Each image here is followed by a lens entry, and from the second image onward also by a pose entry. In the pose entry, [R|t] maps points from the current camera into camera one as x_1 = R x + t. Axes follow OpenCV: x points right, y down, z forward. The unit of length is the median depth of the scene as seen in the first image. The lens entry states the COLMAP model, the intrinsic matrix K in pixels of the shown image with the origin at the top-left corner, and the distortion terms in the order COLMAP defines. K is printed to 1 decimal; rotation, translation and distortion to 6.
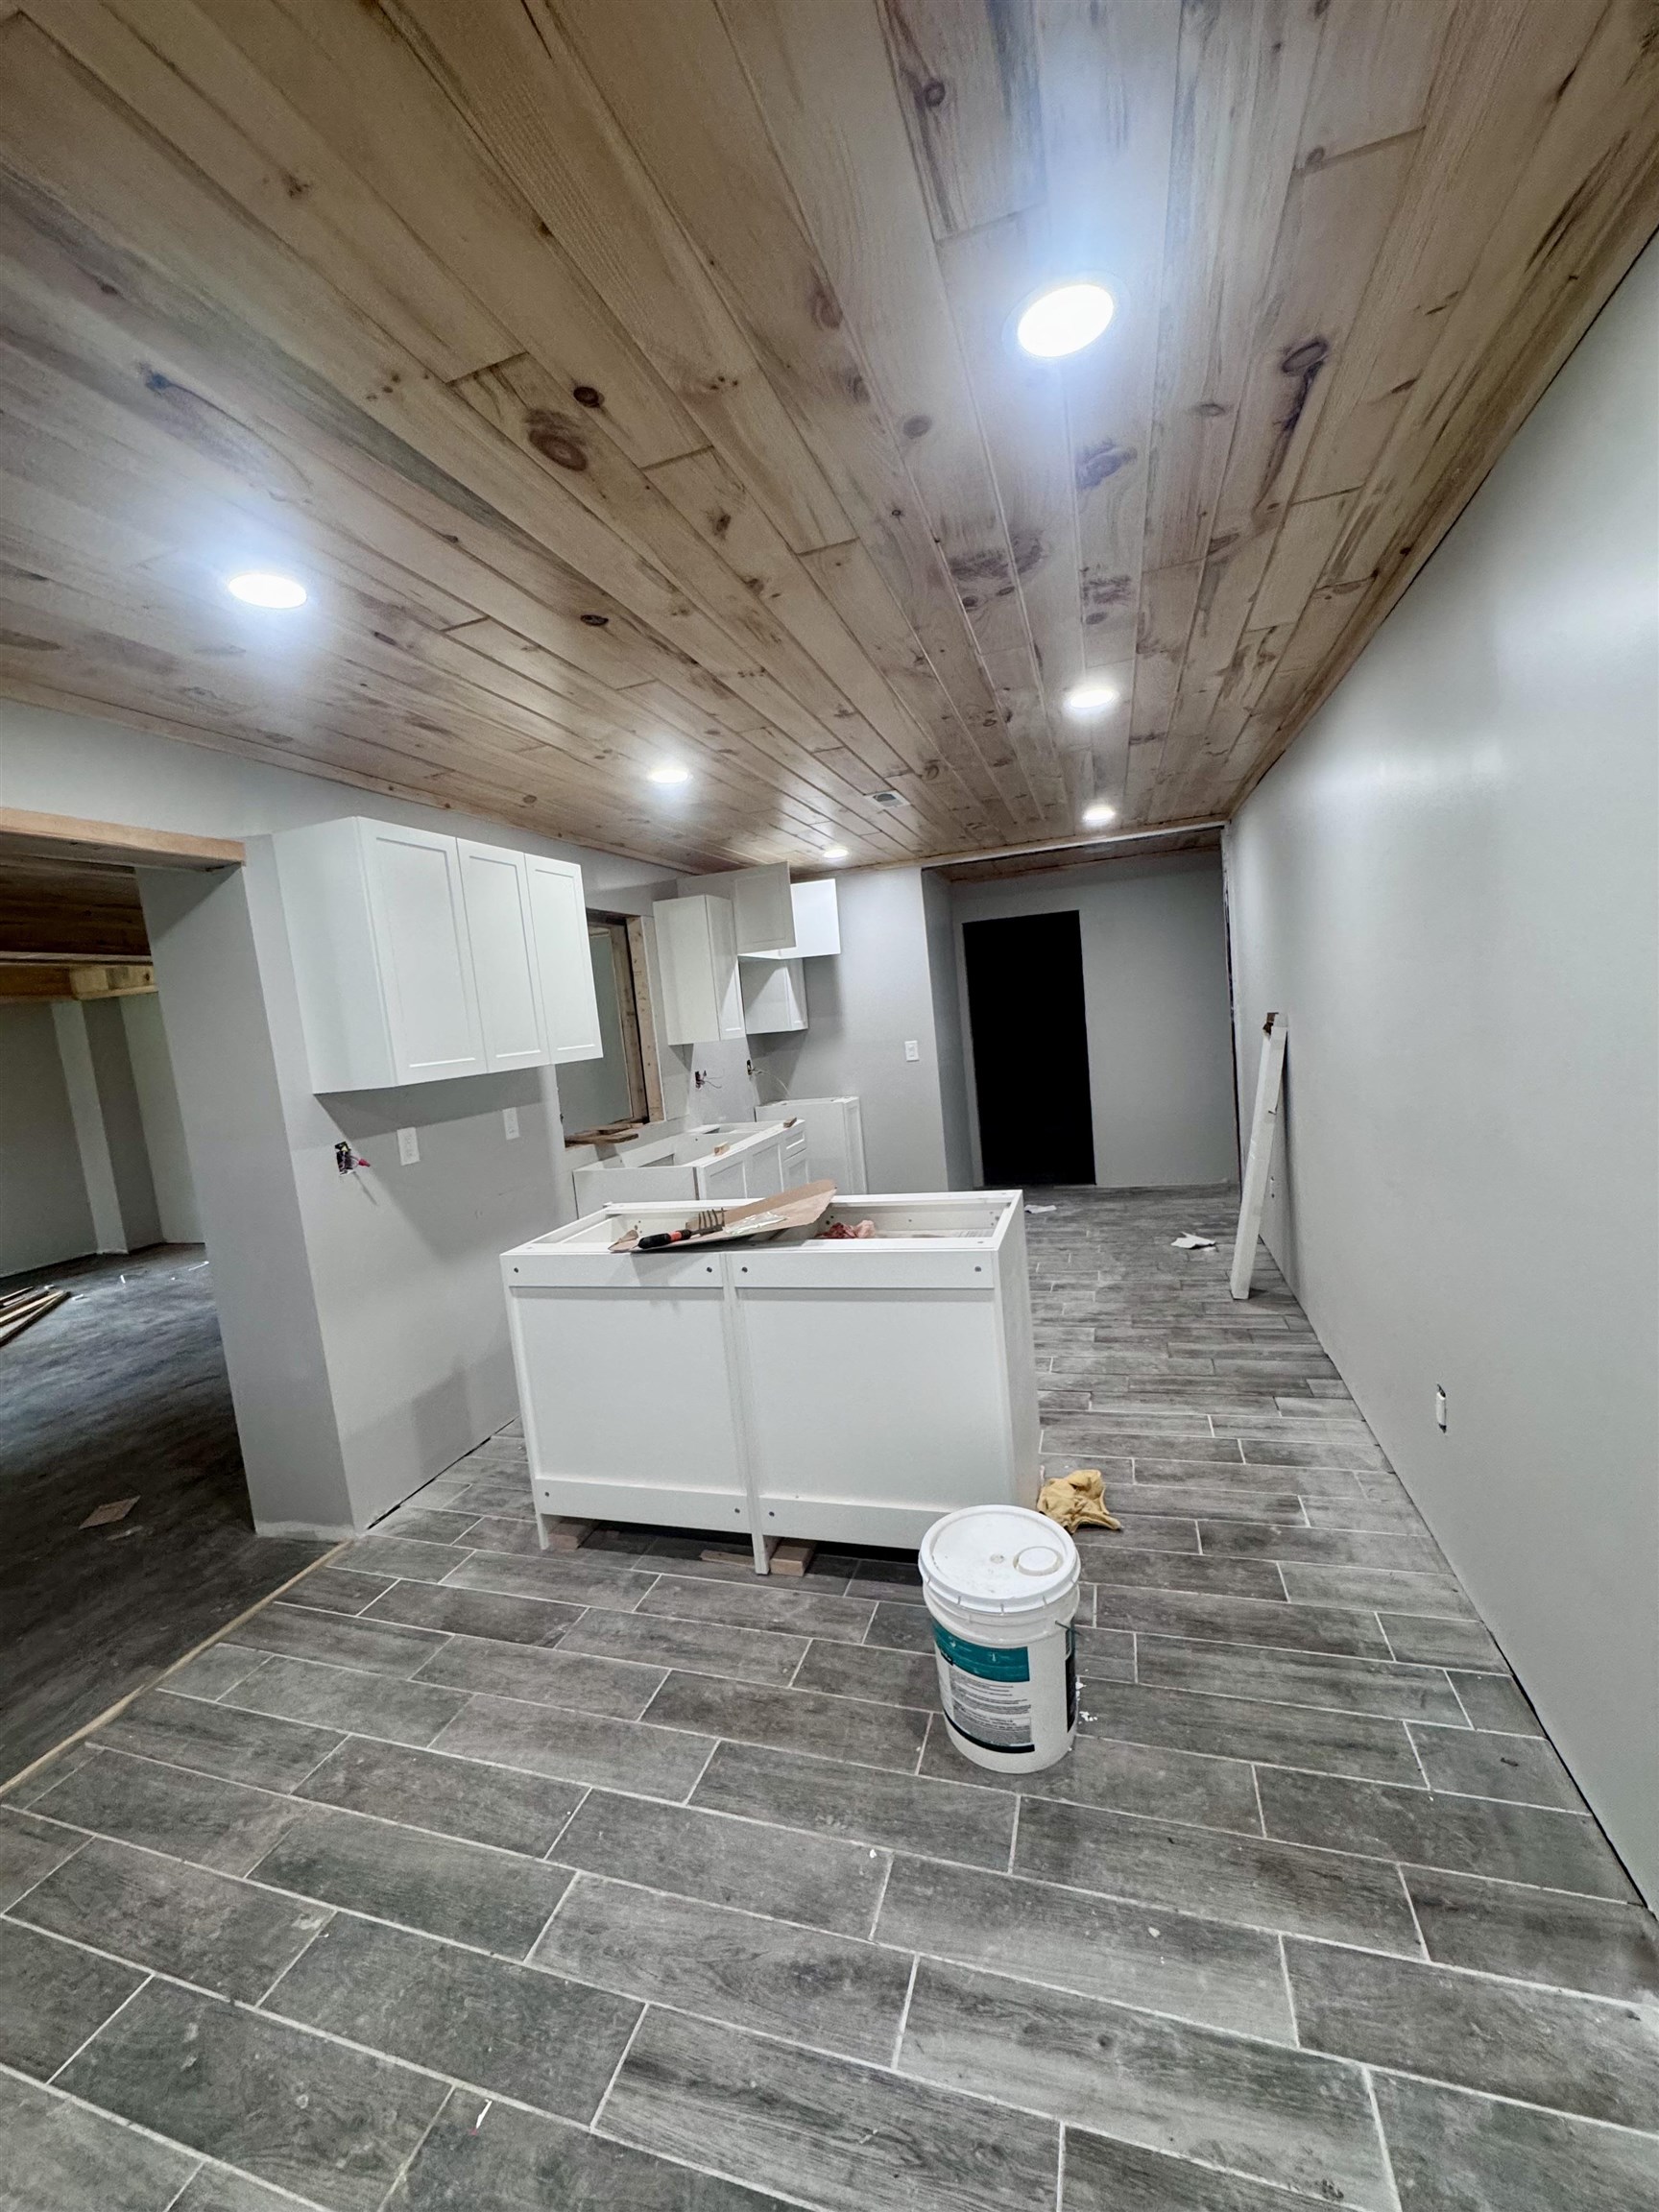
lens RADIAL K [[880.9, 0, 826.6], [0, 880.9, 1114.2], [0, 0, 1]] dist [0.001452, 0.000188]
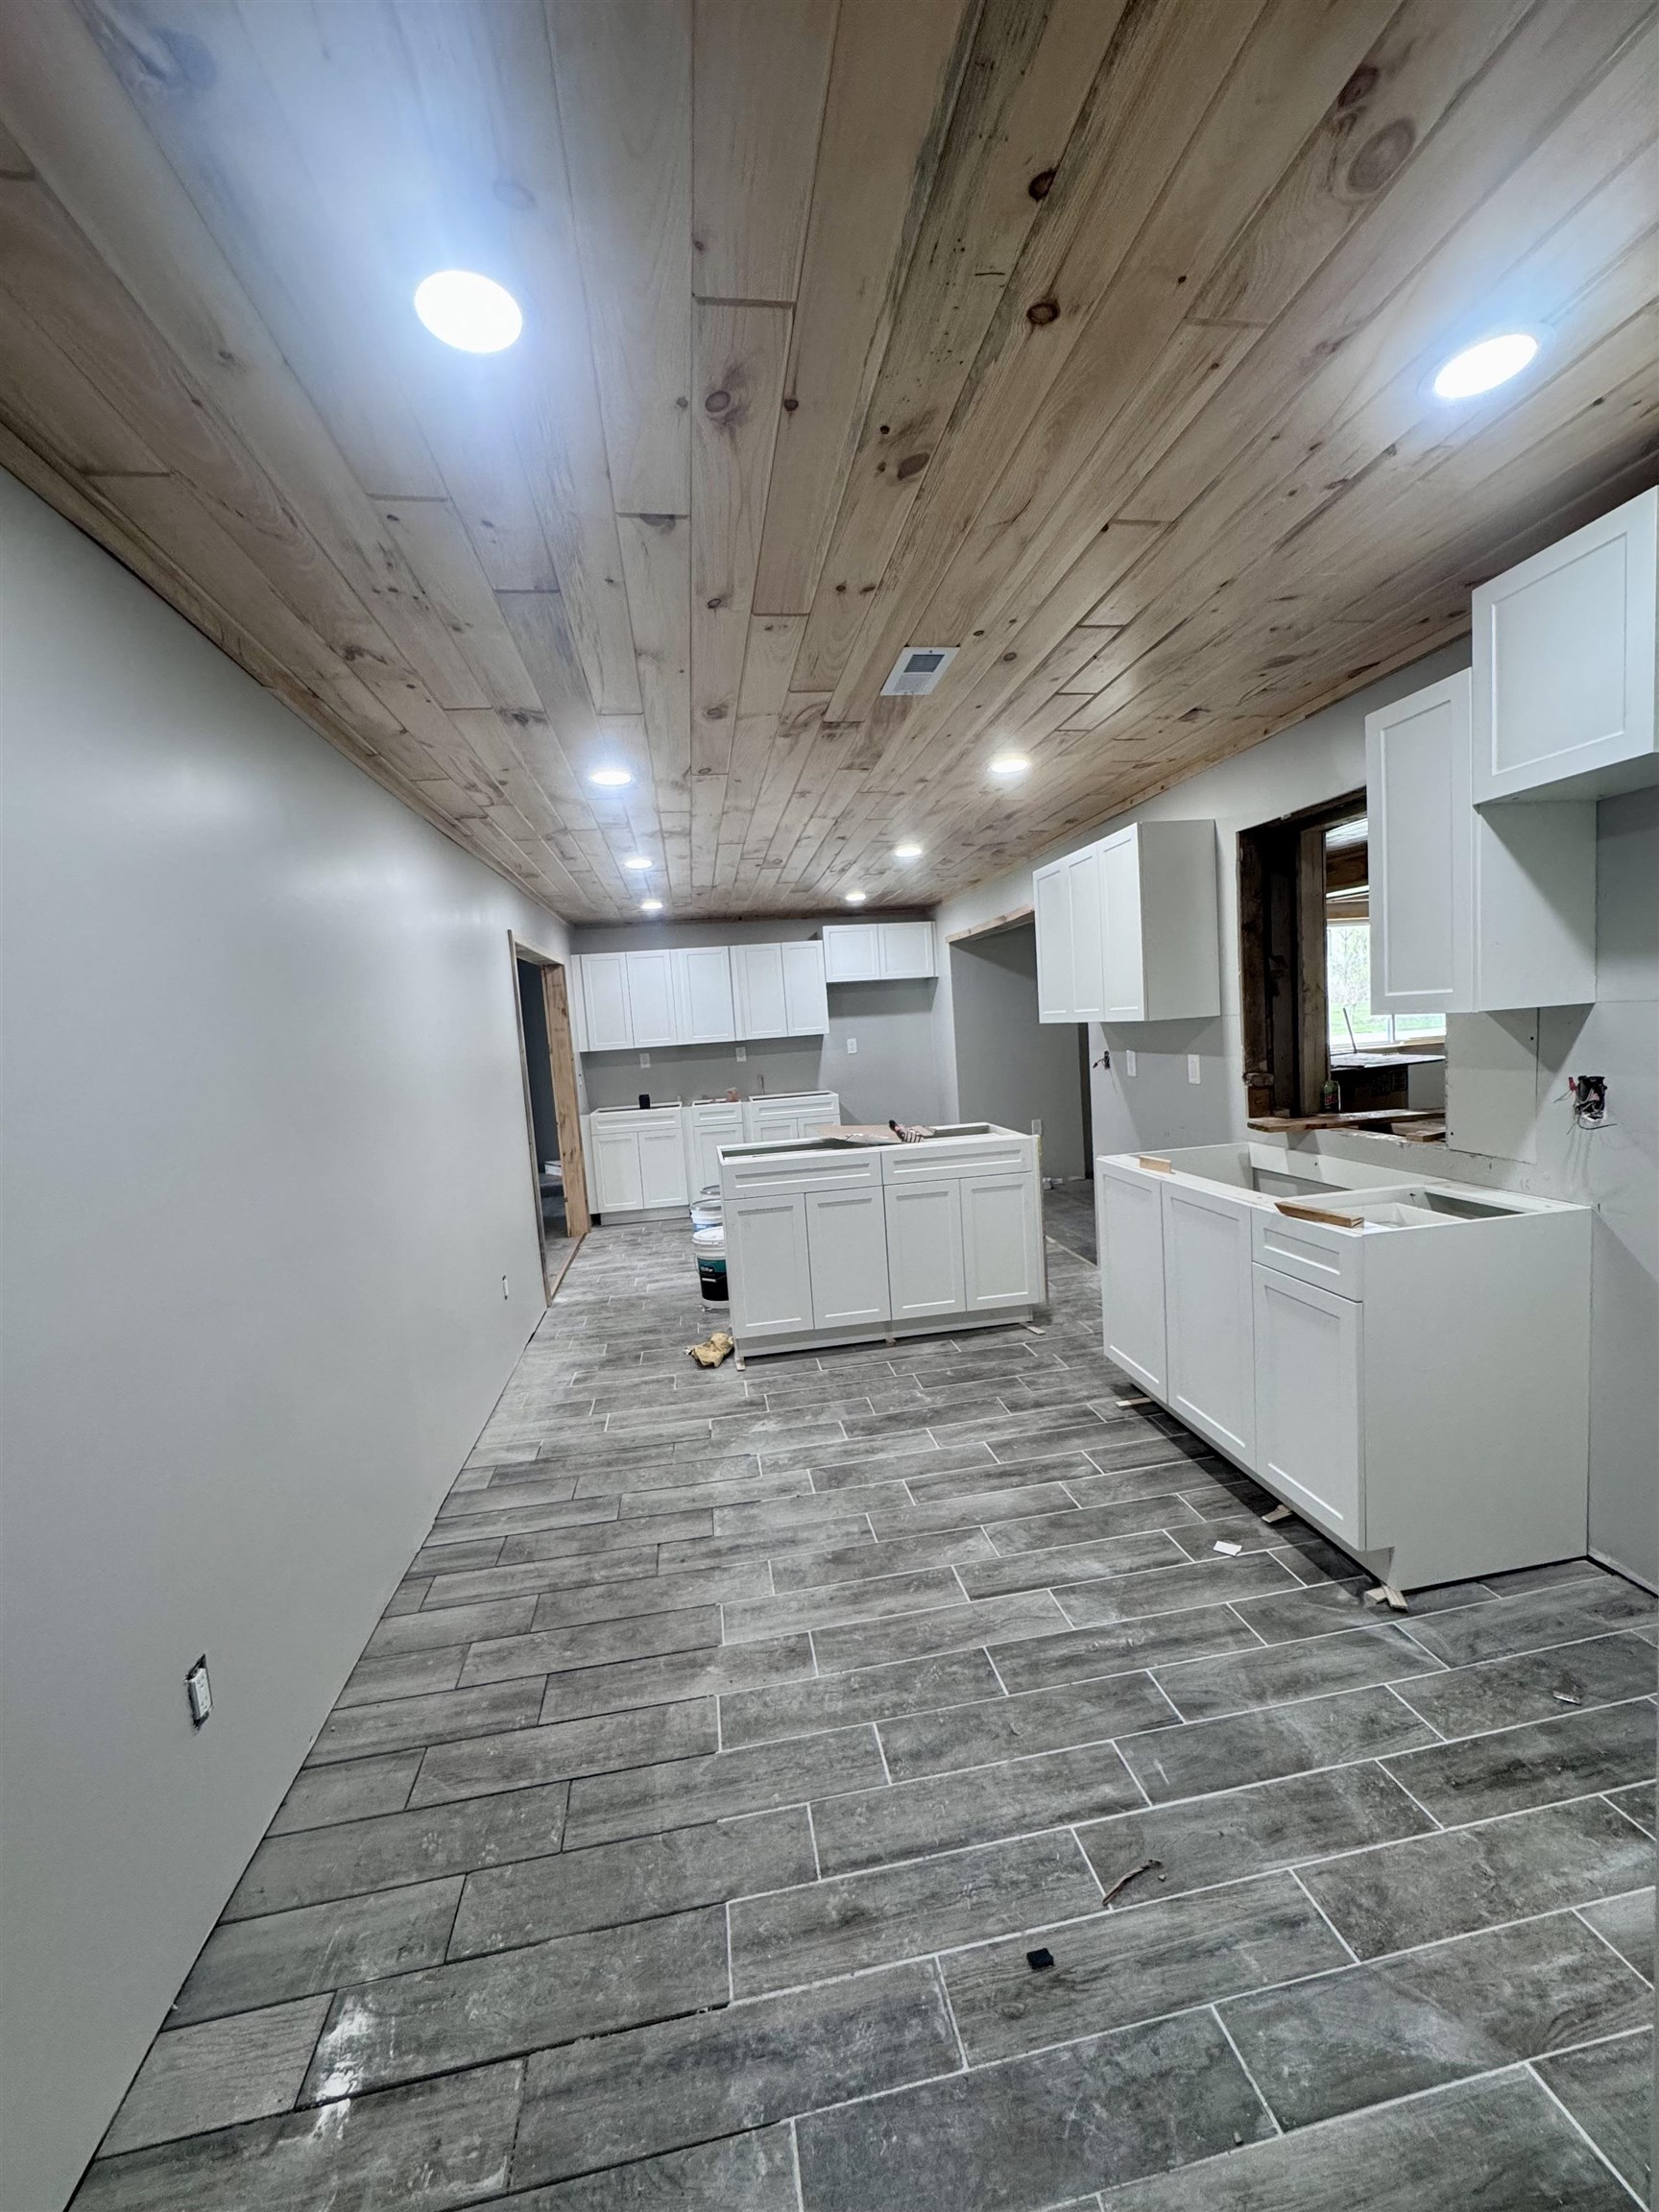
lens RADIAL K [[880.9, 0, 834.7], [0, 880.9, 1102.1], [0, 0, 1]] dist [0.001452, 0.000188]
pose [[-0.877648, 0.194887, -0.437896, 0.591373], [0.099369, 0.967738, 0.231534, -0.284503], [0.468892, 0.159692, -0.868699, 2.049499]]
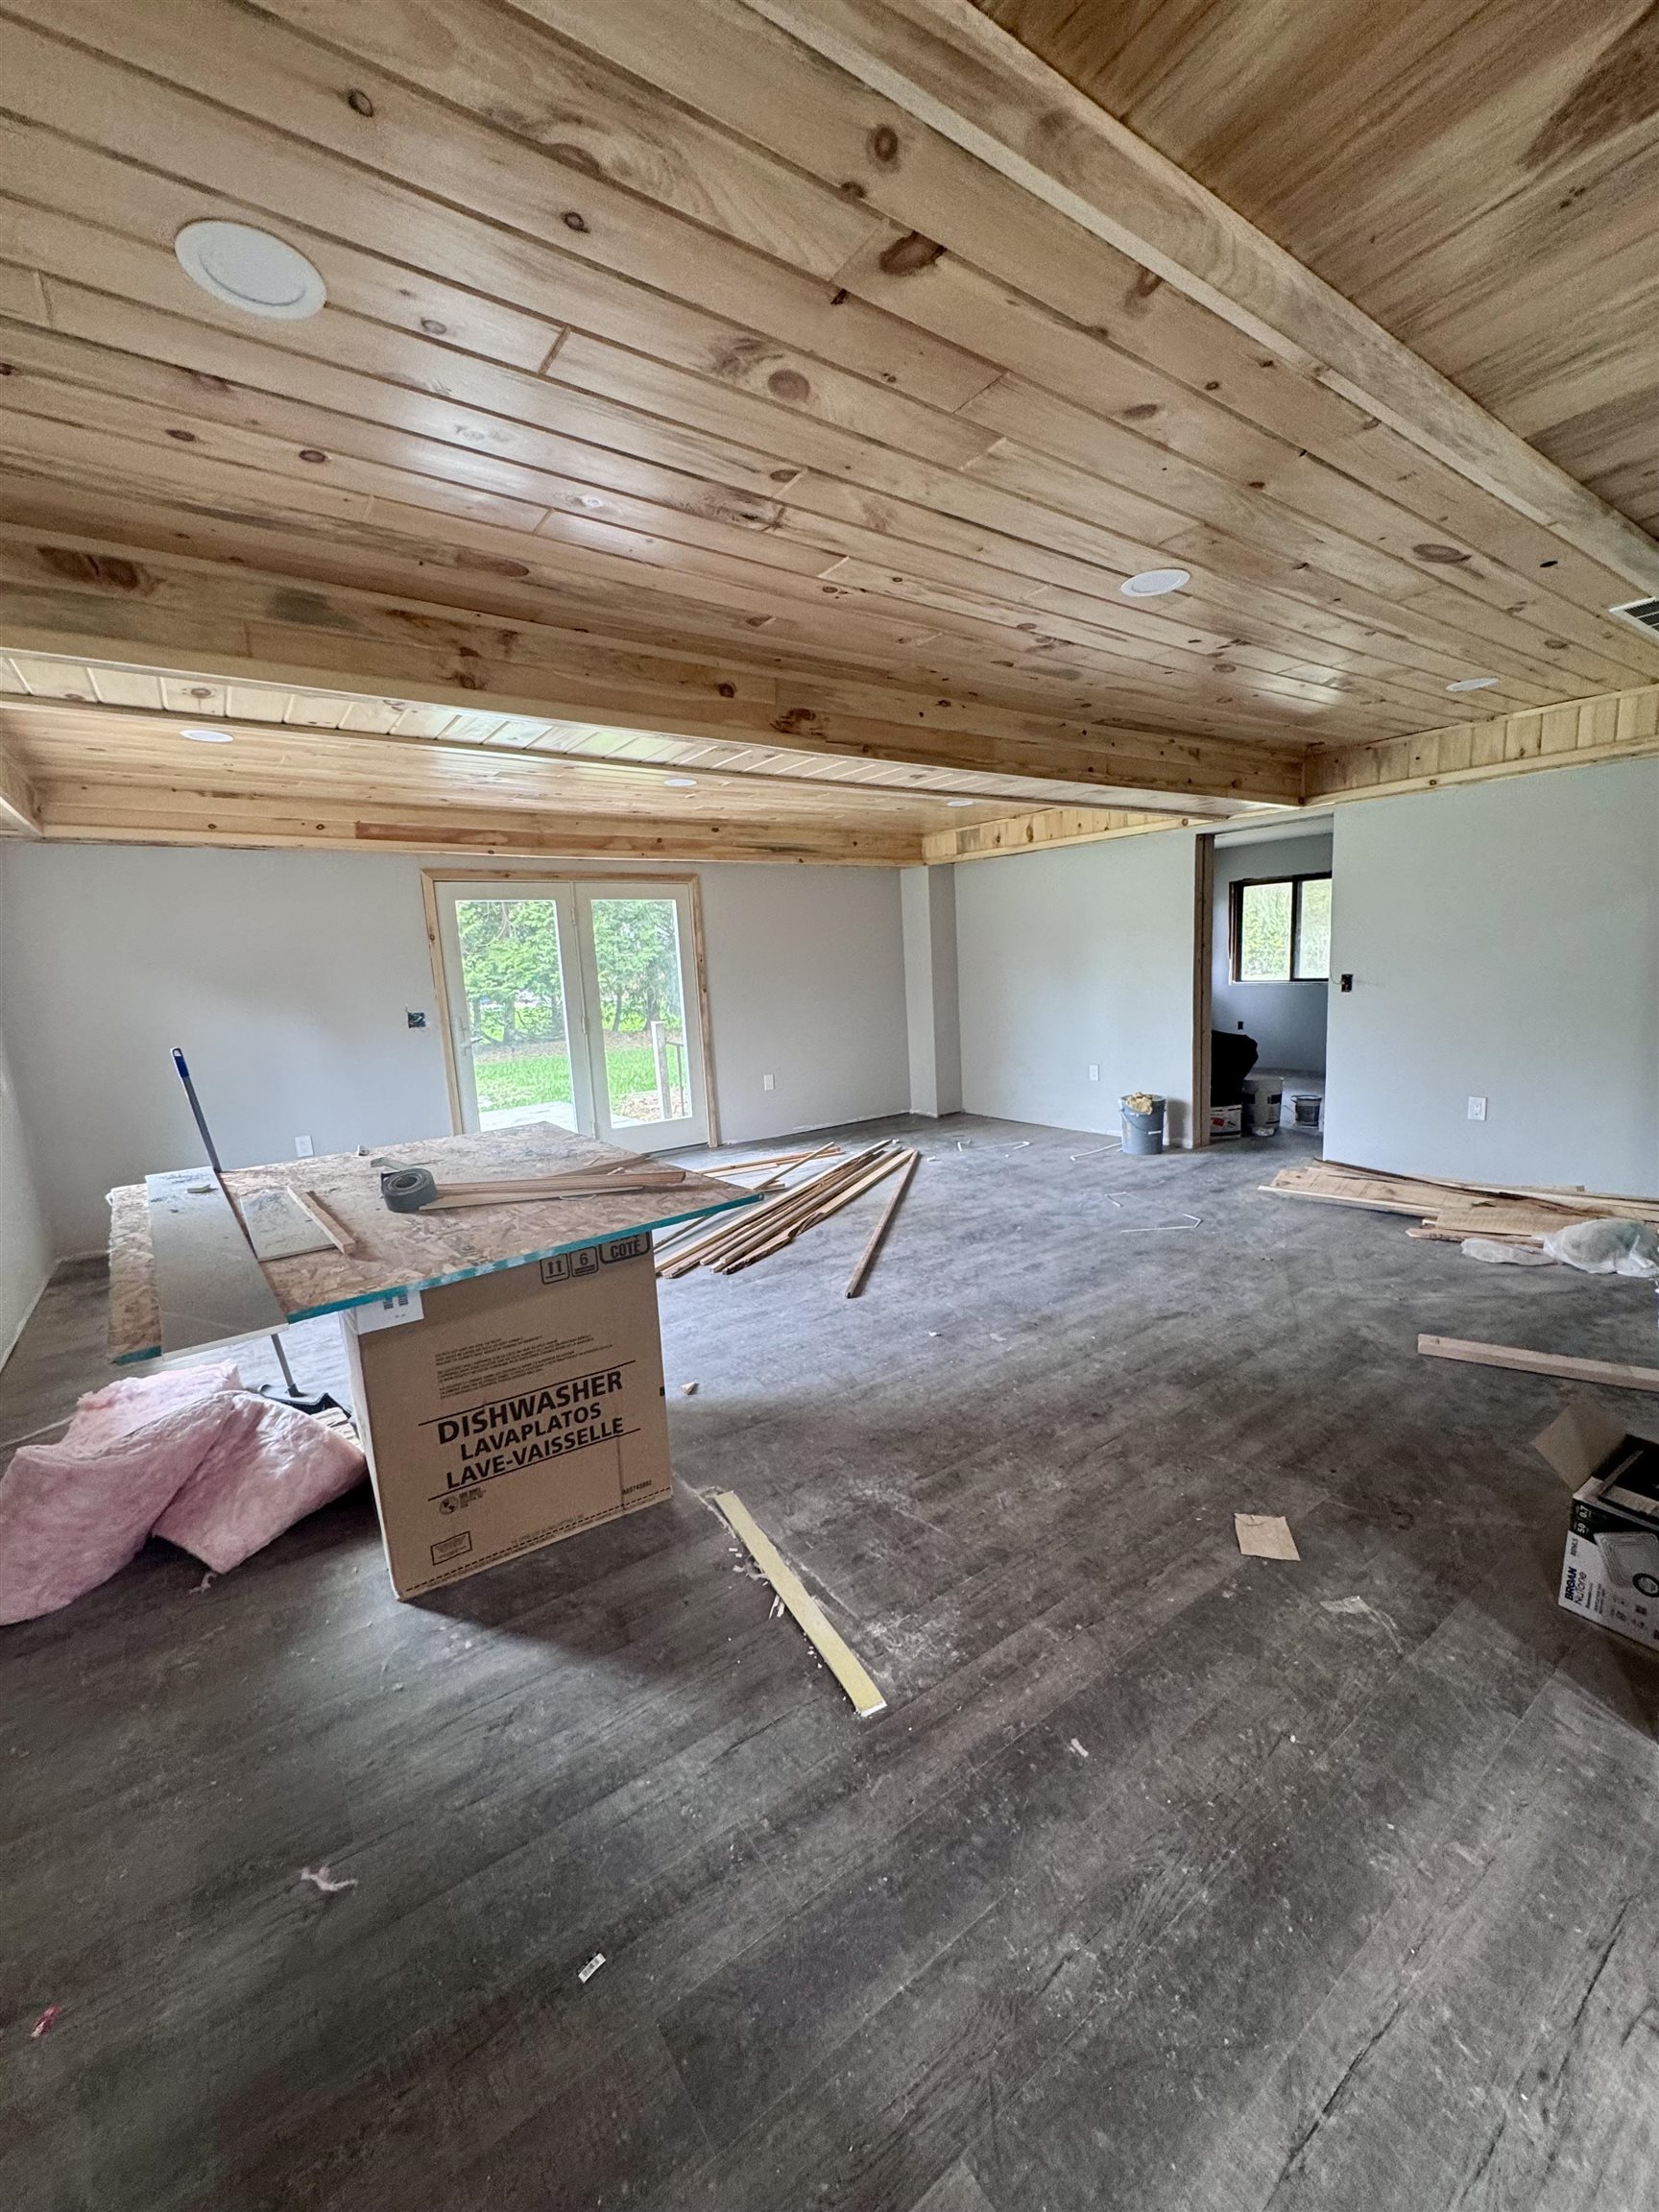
lens RADIAL K [[880.9, 0, 824.3], [0, 880.9, 1101.7], [0, 0, 1]] dist [0.001452, 0.000188]
pose [[0.800040, 0.153901, -0.579870, -0.225606], [-0.096675, 0.986977, 0.128569, 0.015295], [0.592106, -0.046802, 0.804500, 0.072195]]
